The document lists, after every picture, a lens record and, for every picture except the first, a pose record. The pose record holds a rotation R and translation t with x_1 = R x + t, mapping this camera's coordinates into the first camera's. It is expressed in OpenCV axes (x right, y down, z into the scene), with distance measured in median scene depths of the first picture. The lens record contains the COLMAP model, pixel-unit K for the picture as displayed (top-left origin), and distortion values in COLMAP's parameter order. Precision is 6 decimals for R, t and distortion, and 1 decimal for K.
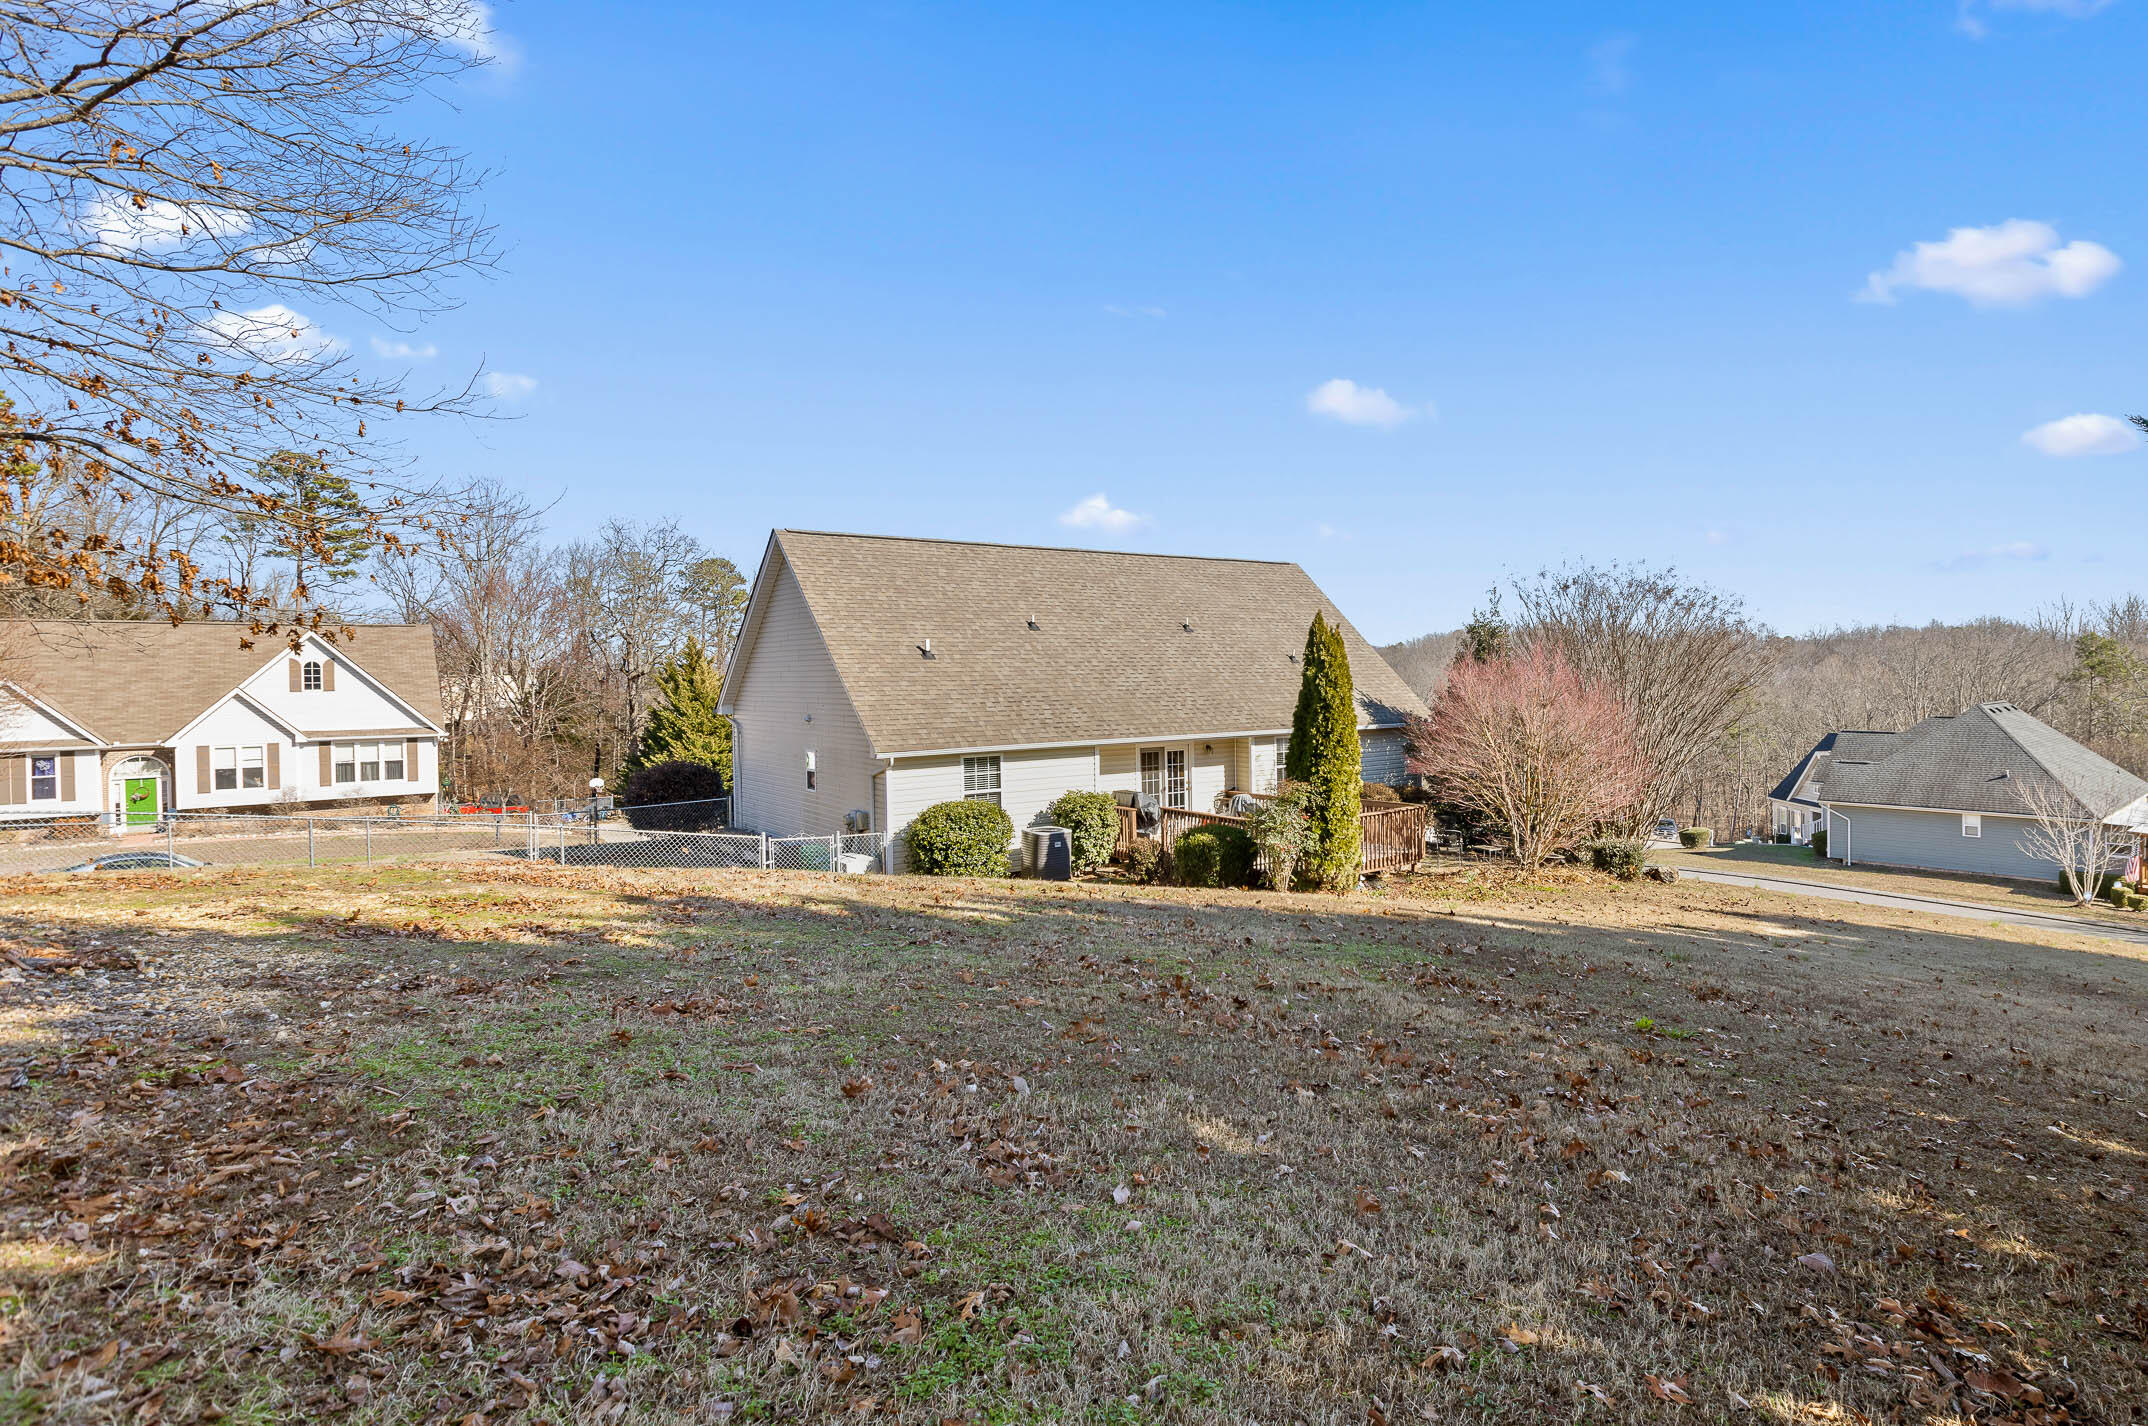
lens RADIAL K [[1028.8, 0, 1078.2], [0, 1028.8, 714.2], [0, 0, 1]] dist [0.000957, -0.000013]
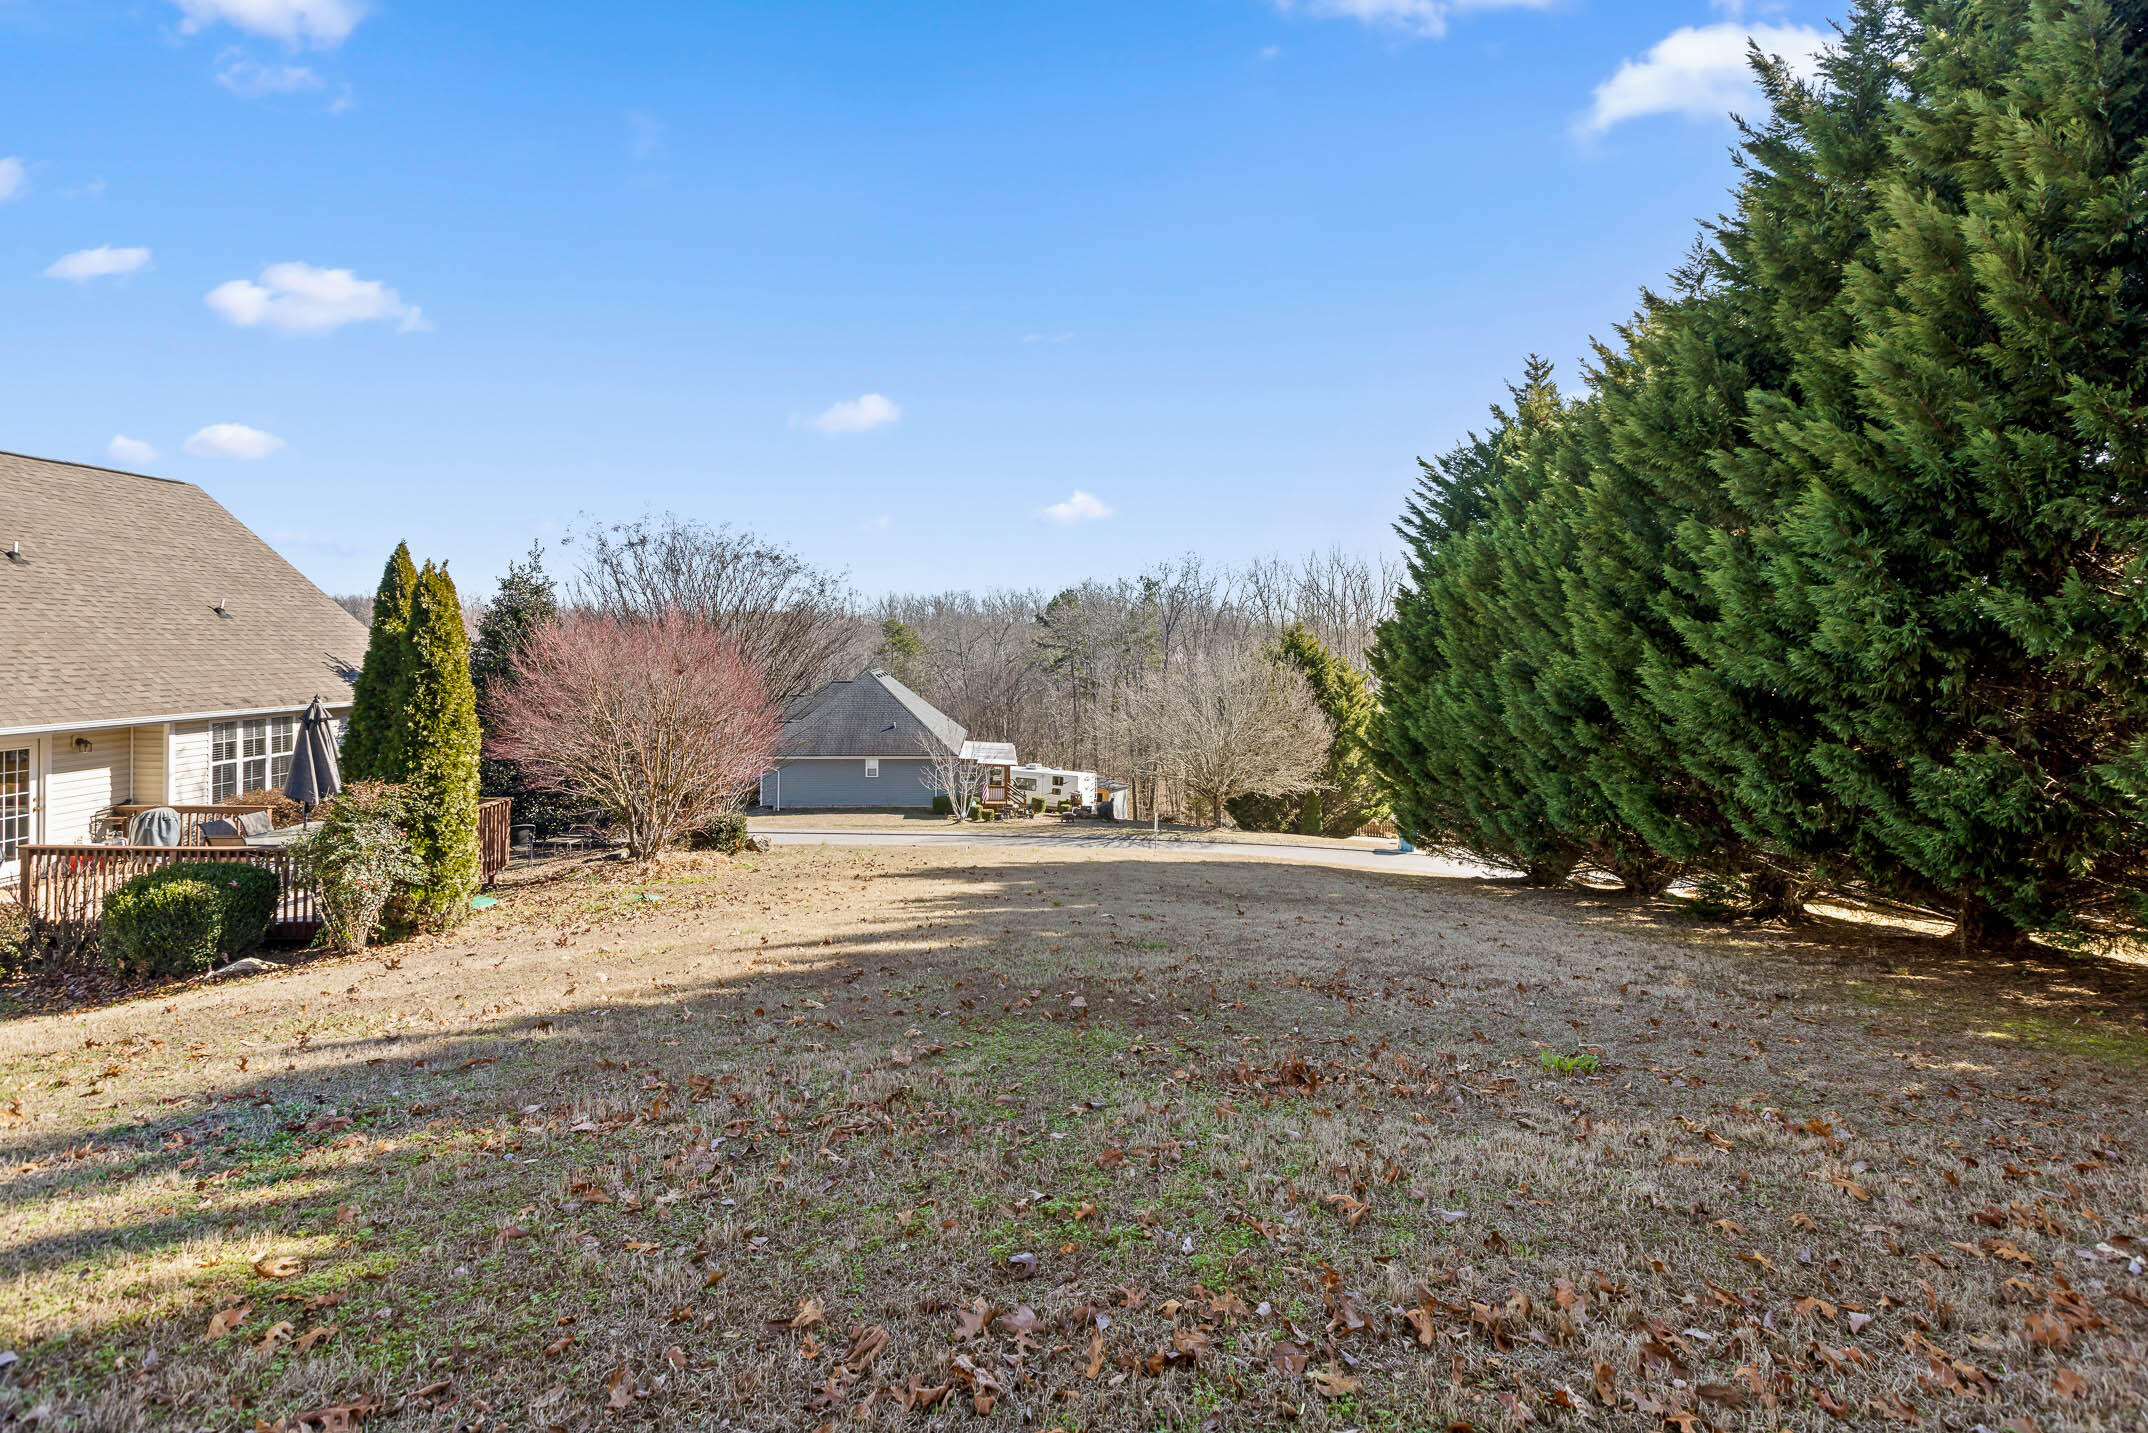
lens RADIAL K [[1028.8, 0, 1018.3], [0, 1028.8, 650.3], [0, 0, 1]] dist [0.000957, -0.000013]
pose [[0.584622, 0.012498, 0.811209, -0.062558], [0.015202, 0.999537, -0.026355, 0.000530], [-0.811163, 0.027740, 0.584162, 0.156600]]
